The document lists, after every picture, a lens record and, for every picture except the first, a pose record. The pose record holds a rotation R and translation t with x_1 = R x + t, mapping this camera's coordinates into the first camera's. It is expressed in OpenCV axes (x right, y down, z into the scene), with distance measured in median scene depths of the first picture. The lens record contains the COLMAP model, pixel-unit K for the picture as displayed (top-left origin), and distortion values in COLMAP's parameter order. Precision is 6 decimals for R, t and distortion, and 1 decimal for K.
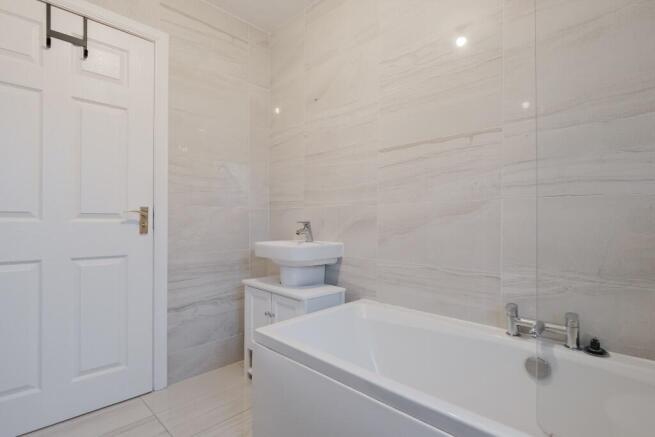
lens RADIAL K [[323.1, 0, 327.5], [0, 323.1, 218.5], [0, 0, 1]] dist [0.000563, -0.002223]
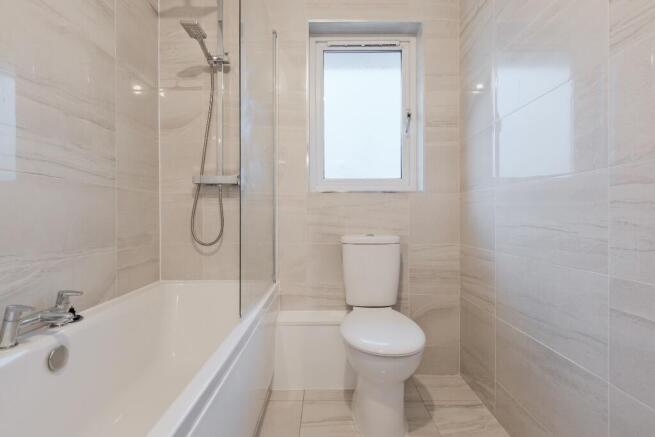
lens RADIAL K [[323.1, 0, 327.5], [0, 323.1, 218.5], [0, 0, 1]] dist [0.000563, -0.002223]
pose [[-0.705867, -0.004210, 0.708332, -0.411287], [-0.001160, 0.999988, 0.004787, 0.041358], [-0.708344, 0.002557, -0.705863, 0.819079]]
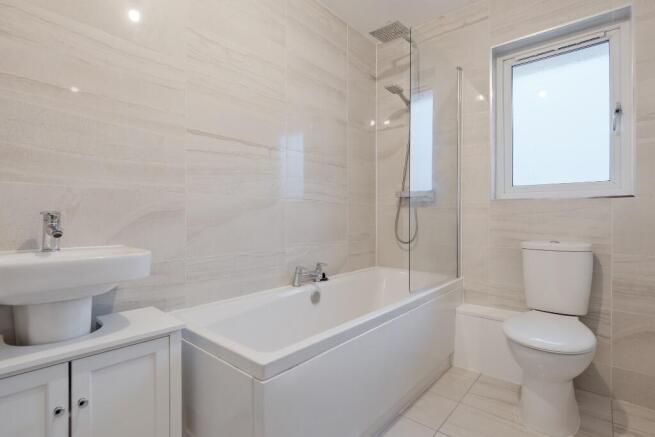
lens RADIAL K [[323.1, 0, 327.5], [0, 323.1, 218.5], [0, 0, 1]] dist [0.000563, -0.002223]
pose [[-0.074692, -0.001786, 0.997205, -0.818536], [-0.004948, 0.999987, 0.001420, 0.023183], [-0.997194, -0.004828, -0.074700, 0.793920]]
